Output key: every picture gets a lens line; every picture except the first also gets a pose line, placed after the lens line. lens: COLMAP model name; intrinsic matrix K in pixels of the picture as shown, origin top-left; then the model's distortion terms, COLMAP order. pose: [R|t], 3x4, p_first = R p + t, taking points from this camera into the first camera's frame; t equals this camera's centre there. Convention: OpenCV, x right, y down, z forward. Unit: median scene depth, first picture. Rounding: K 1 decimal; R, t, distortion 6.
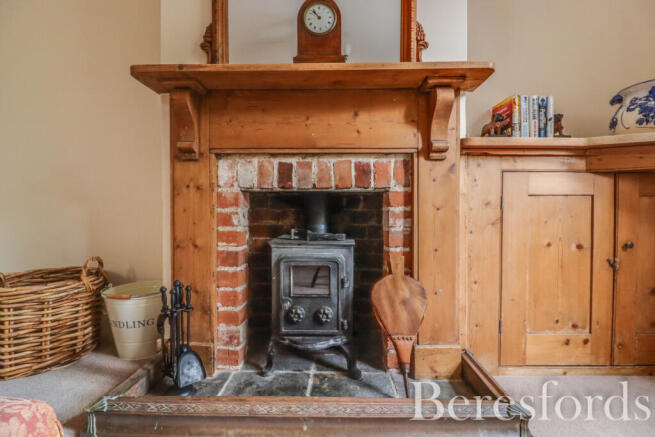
lens RADIAL K [[305.9, 0, 334.3], [0, 305.9, 217.8], [0, 0, 1]] dist [-0.001291, -0.001794]
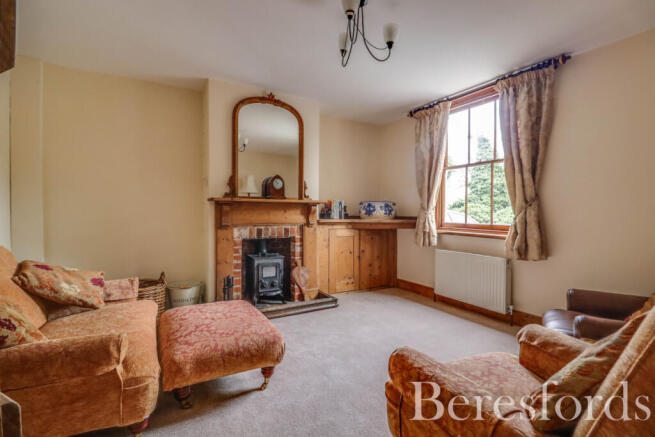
lens RADIAL K [[310.3, 0, 329.6], [0, 310.3, 217.0], [0, 0, 1]] dist [0.002092, -0.000101]
pose [[0.858394, -0.007711, 0.512933, -1.027877], [0.008370, 0.999964, 0.001026, -0.278589], [-0.512923, 0.003412, 0.858428, -1.651732]]
